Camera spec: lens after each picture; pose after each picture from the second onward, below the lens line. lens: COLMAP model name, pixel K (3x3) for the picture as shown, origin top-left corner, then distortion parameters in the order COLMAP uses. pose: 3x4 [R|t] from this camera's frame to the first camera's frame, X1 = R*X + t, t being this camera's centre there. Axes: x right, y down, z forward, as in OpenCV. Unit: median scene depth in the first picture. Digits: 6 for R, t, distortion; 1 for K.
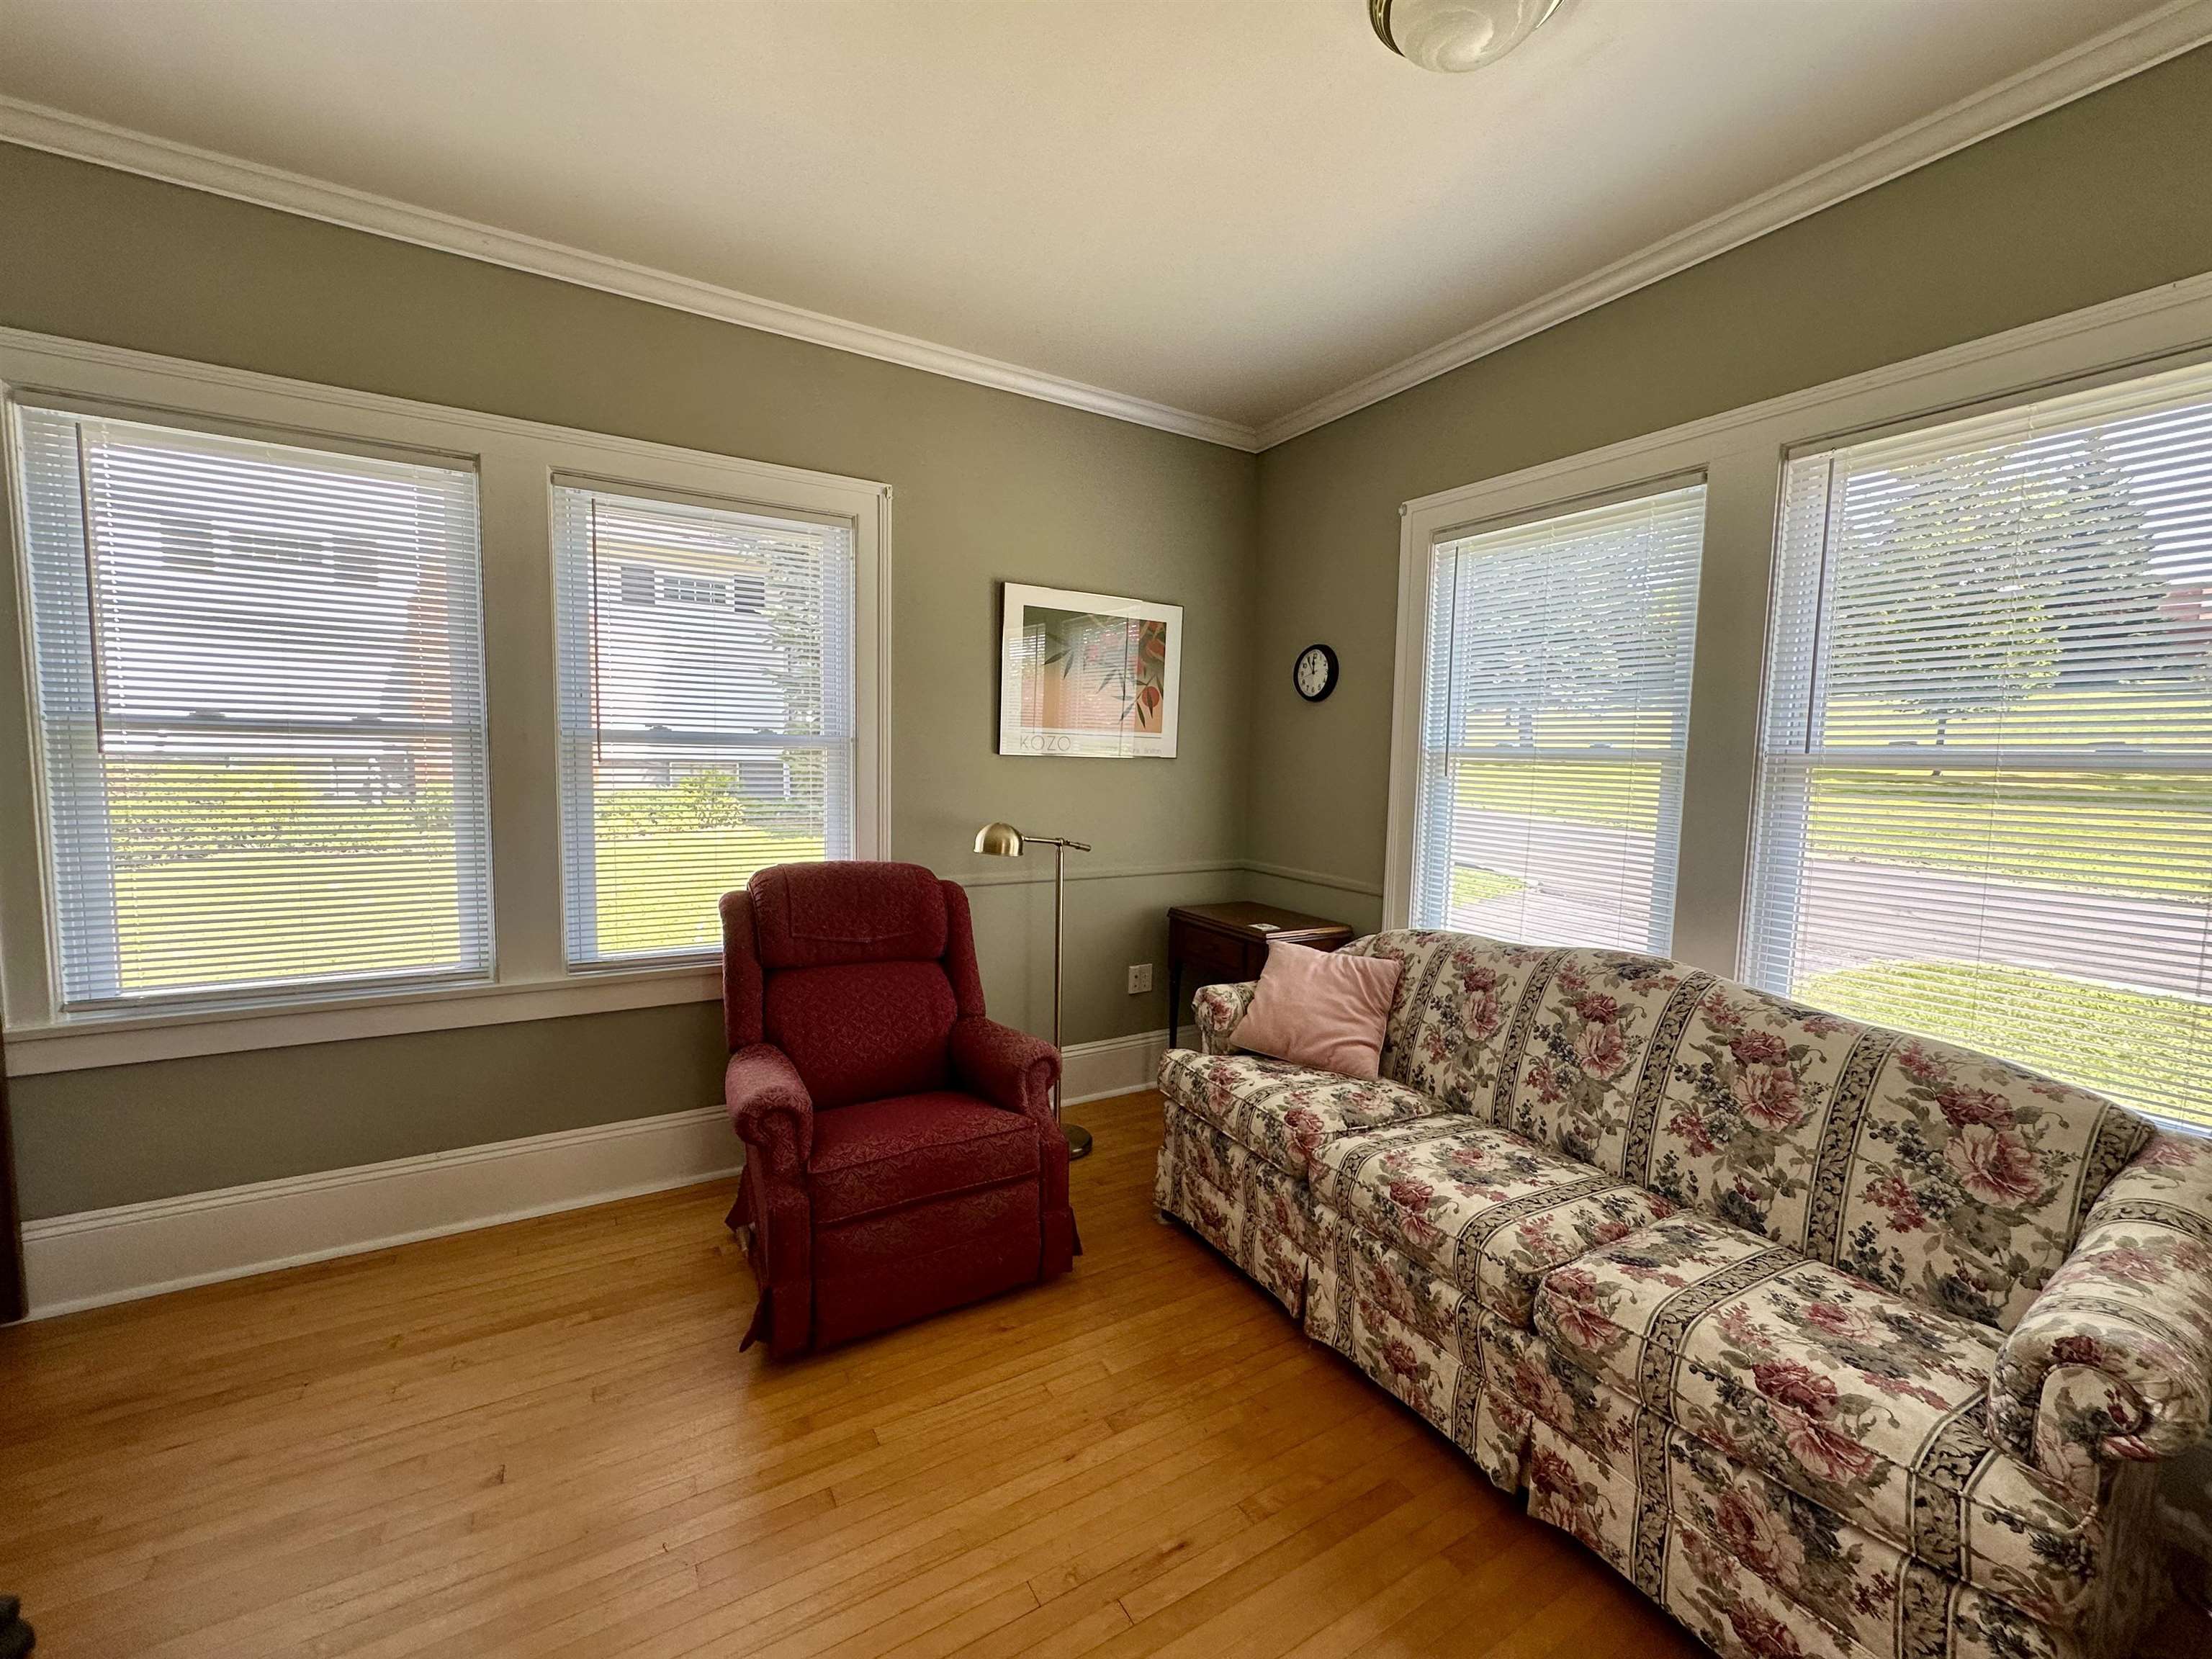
lens RADIAL K [[887.9, 0, 1112.1], [0, 887.9, 831.1], [0, 0, 1]] dist [-0.003838, 0.001099]
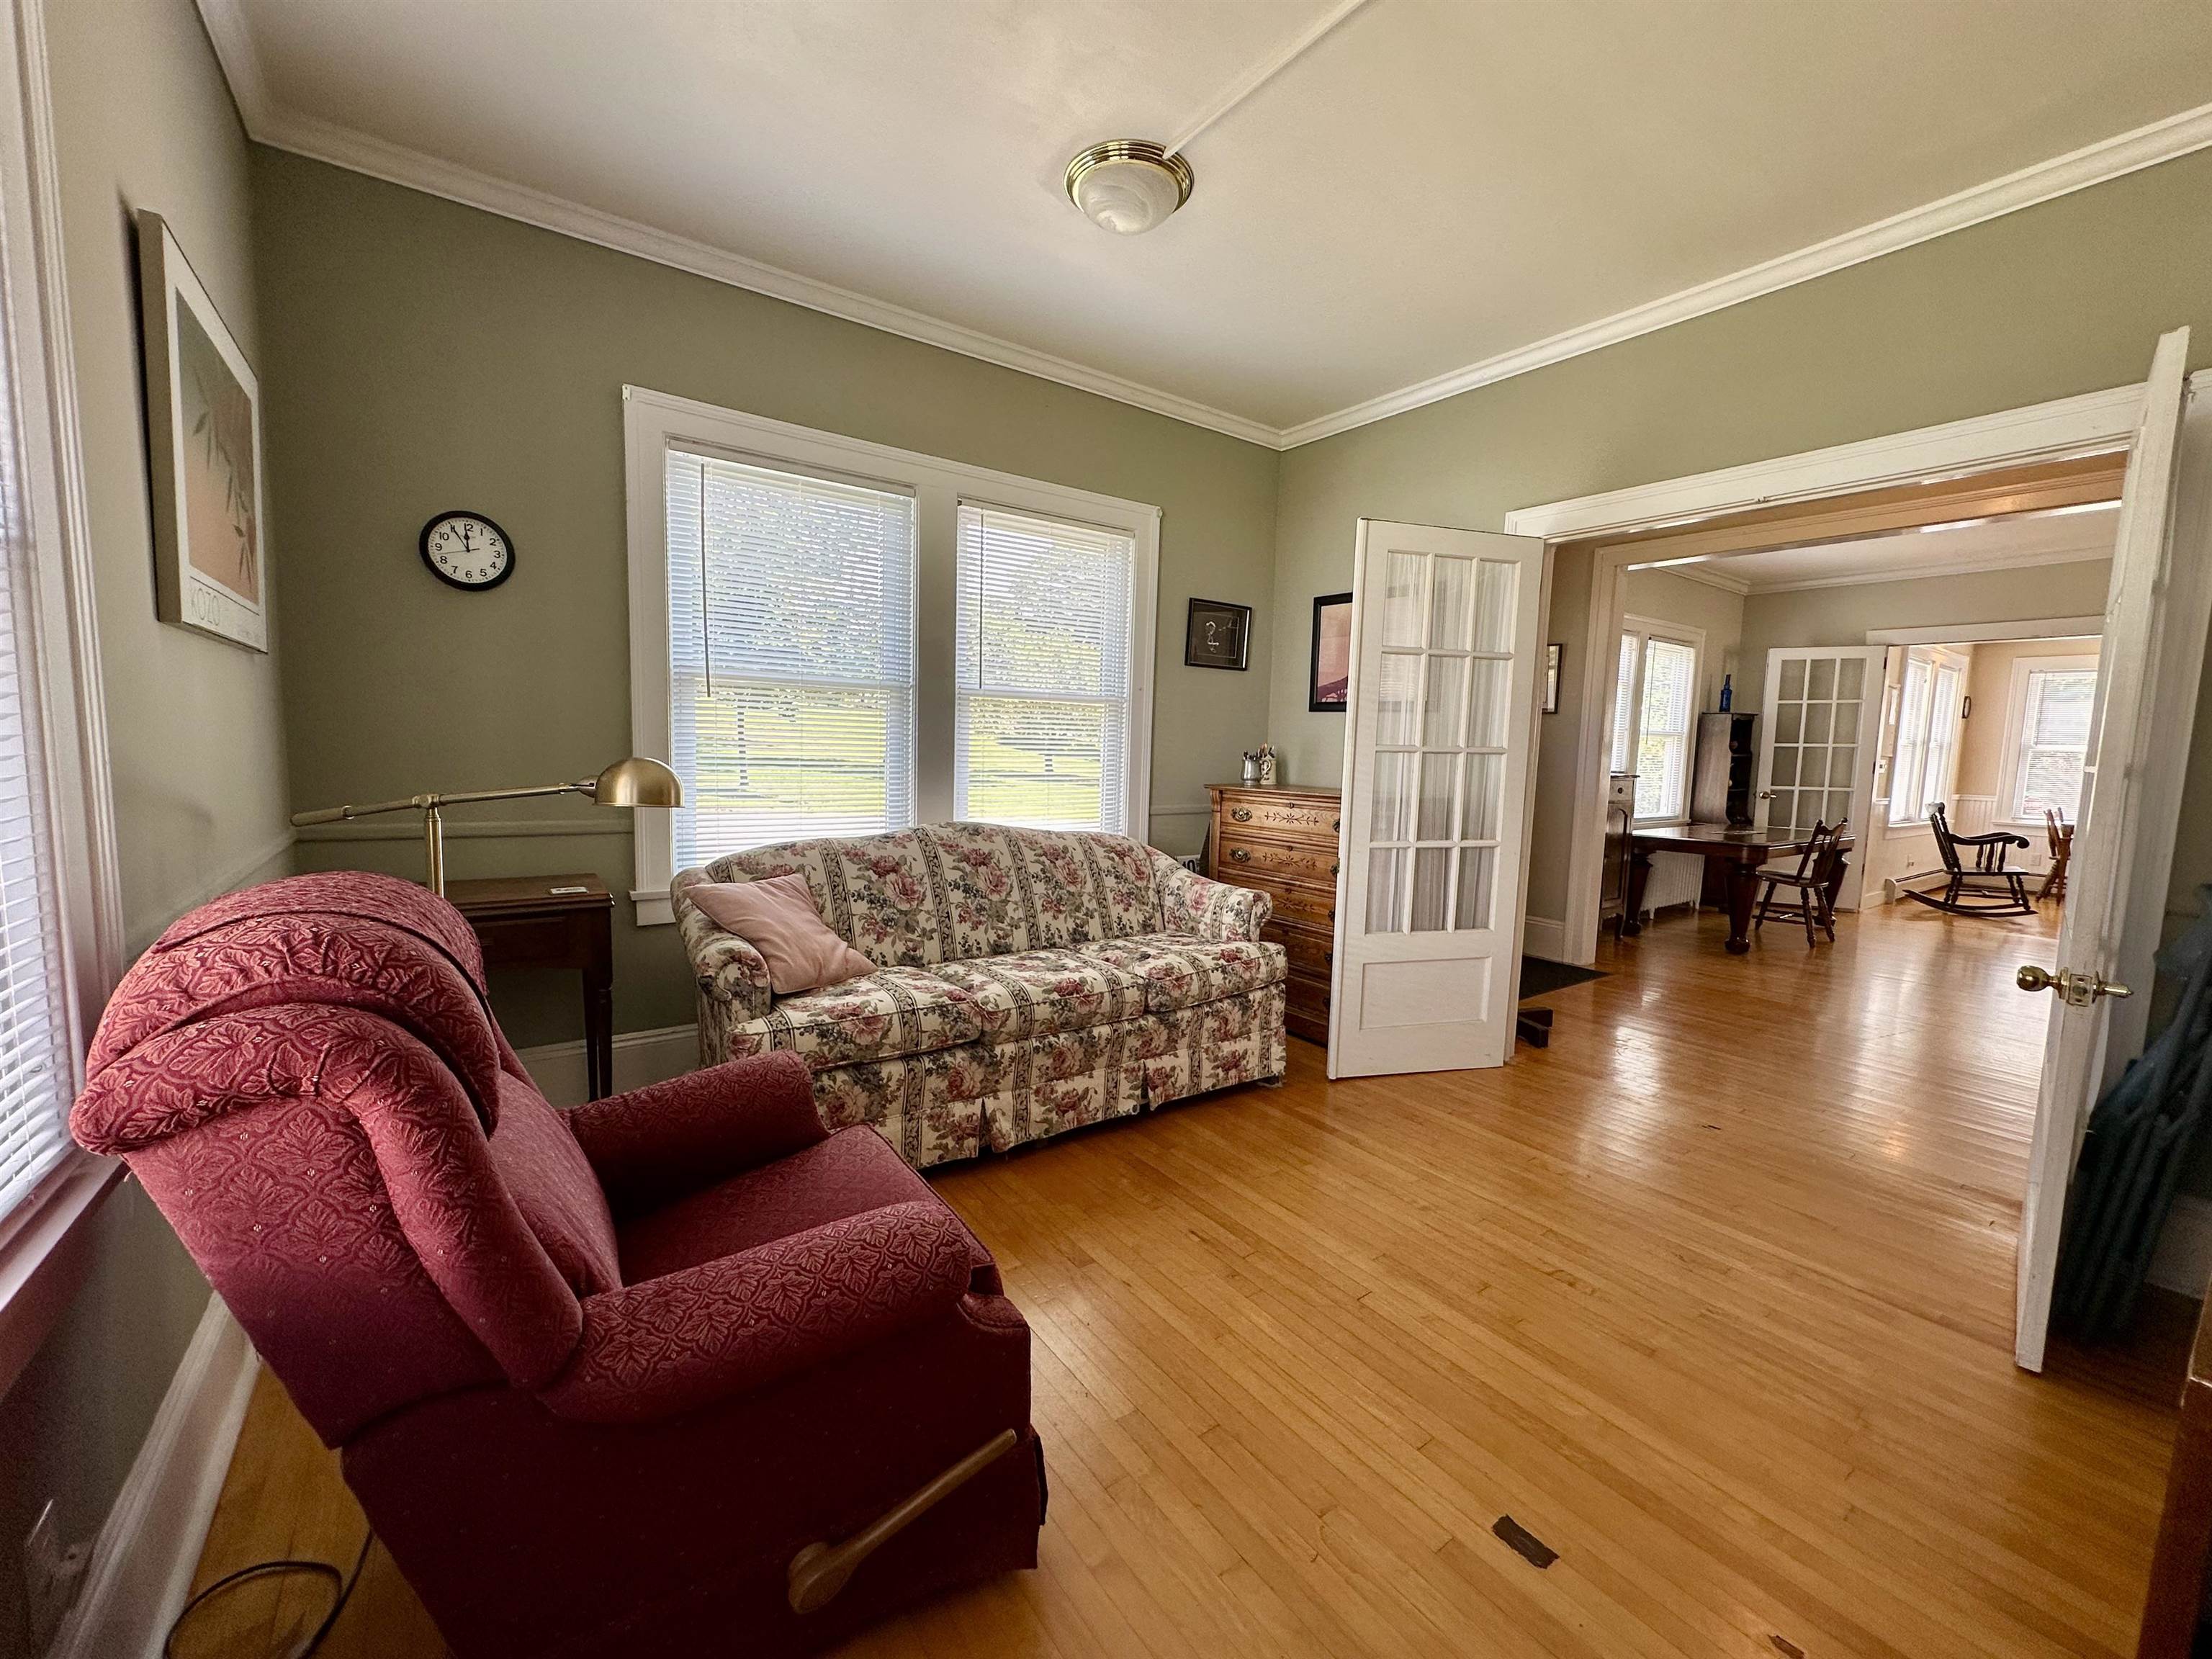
lens RADIAL K [[887.9, 0, 1111.5], [0, 887.9, 827.5], [0, 0, 1]] dist [-0.003838, 0.001099]
pose [[-0.085395, -0.123528, 0.988660, -0.961204], [0.055189, 0.990175, 0.128484, -0.028634], [-0.994818, 0.065535, -0.077738, 0.920006]]
